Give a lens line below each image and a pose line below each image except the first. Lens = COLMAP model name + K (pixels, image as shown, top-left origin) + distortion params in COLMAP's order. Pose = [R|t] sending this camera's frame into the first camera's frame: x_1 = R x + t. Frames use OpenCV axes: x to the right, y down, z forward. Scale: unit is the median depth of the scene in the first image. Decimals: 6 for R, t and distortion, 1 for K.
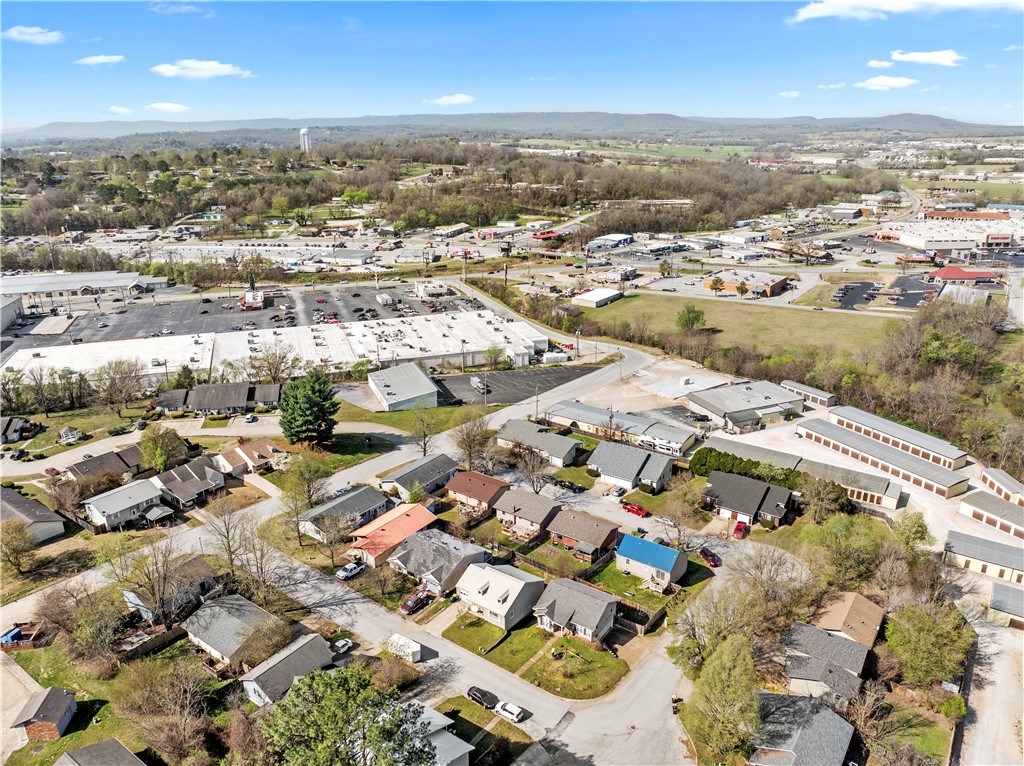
lens RADIAL K [[709.7, 0, 515.5], [0, 709.7, 383.9], [0, 0, 1]] dist [-0.056753, 0.027292]
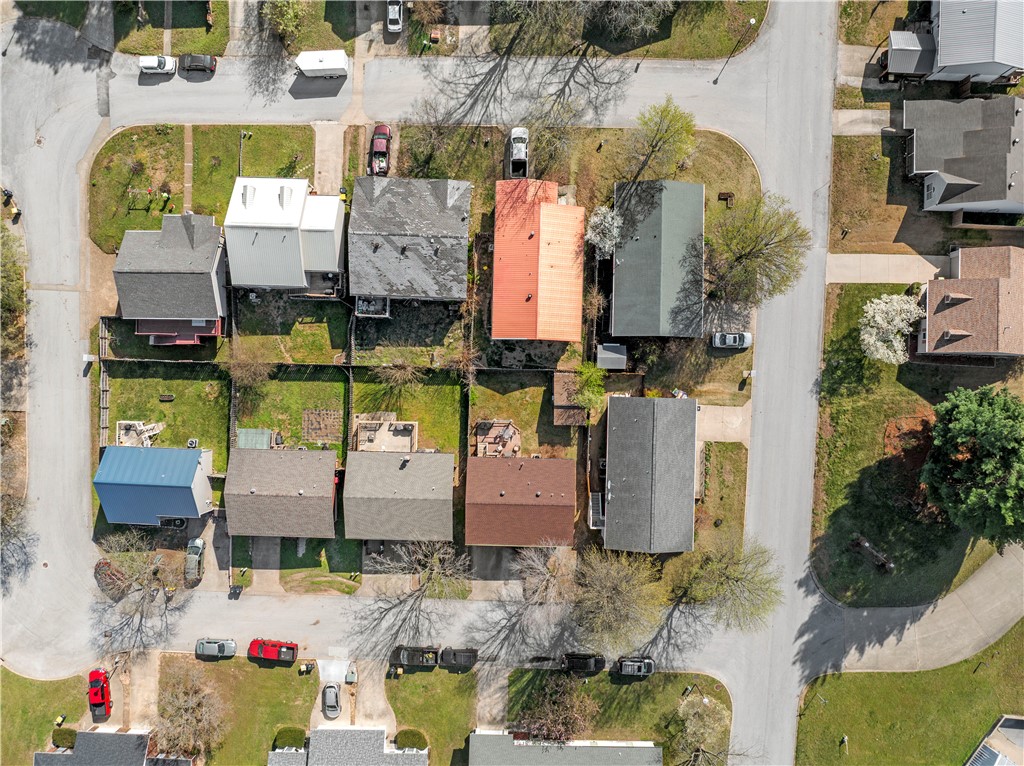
lens RADIAL K [[709.7, 0, 515.5], [0, 709.7, 383.9], [0, 0, 1]] dist [-0.056753, 0.027292]
pose [[-0.832040, 0.554526, -0.014486, -0.066562], [-0.188956, -0.258775, 0.947275, -0.235678], [0.521540, 0.790909, 0.320093, 0.595400]]
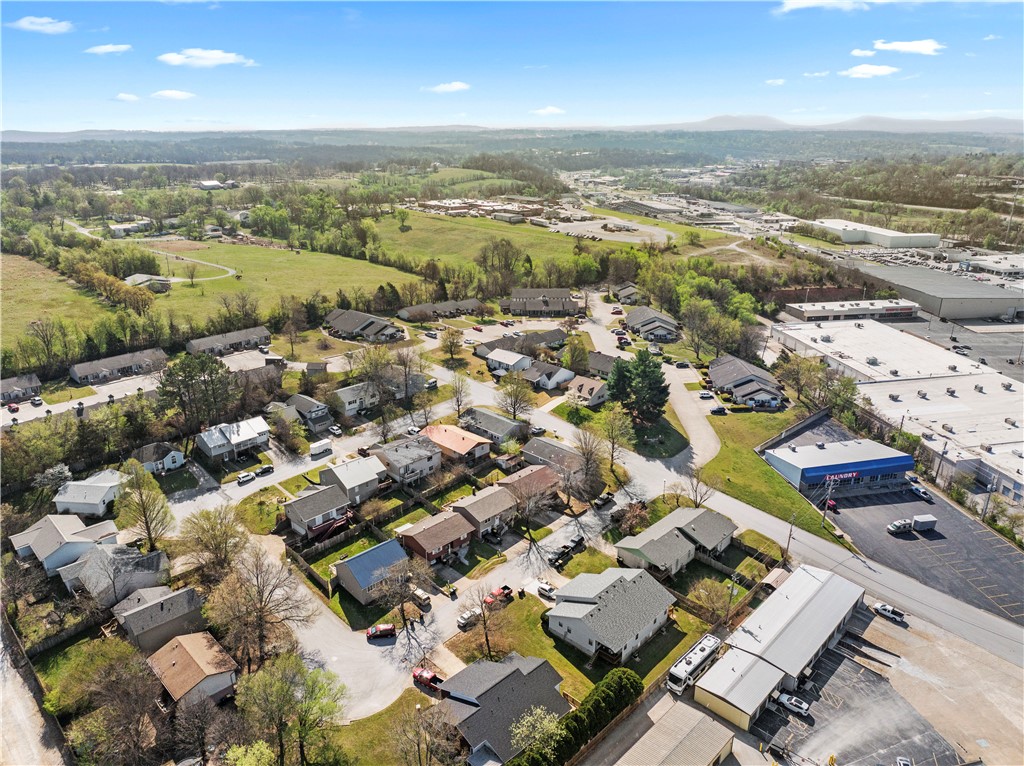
lens RADIAL K [[709.7, 0, 515.5], [0, 709.7, 383.9], [0, 0, 1]] dist [-0.056753, 0.027292]
pose [[-0.156873, 0.337414, -0.928193, 0.647093], [-0.330536, 0.867694, 0.371285, -0.264151], [0.930665, 0.365046, -0.024590, 0.736344]]
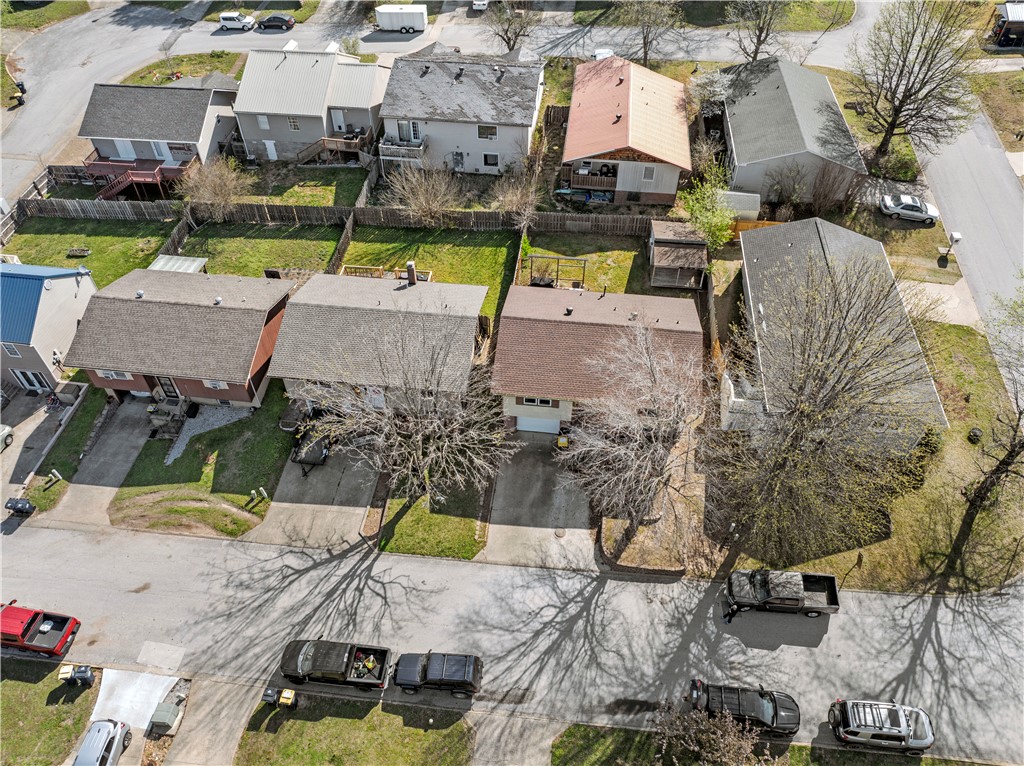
lens RADIAL K [[709.7, 0, 515.5], [0, 709.7, 383.9], [0, 0, 1]] dist [-0.056753, 0.027292]
pose [[-0.880265, 0.349046, -0.321405, 0.054455], [-0.160333, 0.418721, 0.893849, -0.068107], [0.446573, 0.838356, -0.312622, 0.834503]]
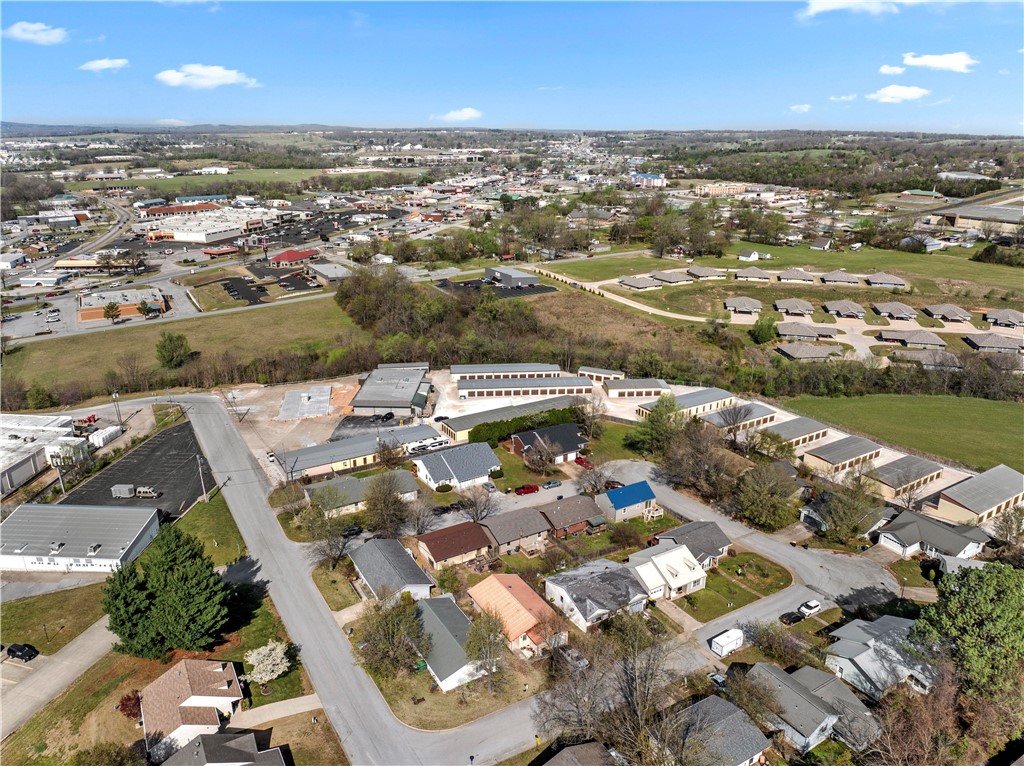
lens RADIAL K [[709.7, 0, 515.5], [0, 709.7, 383.9], [0, 0, 1]] dist [-0.056753, 0.027292]
pose [[0.406074, -0.299501, 0.863367, -0.548632], [0.298473, 0.936423, 0.184461, -0.133983], [-0.863723, 0.182787, 0.469650, 0.377049]]
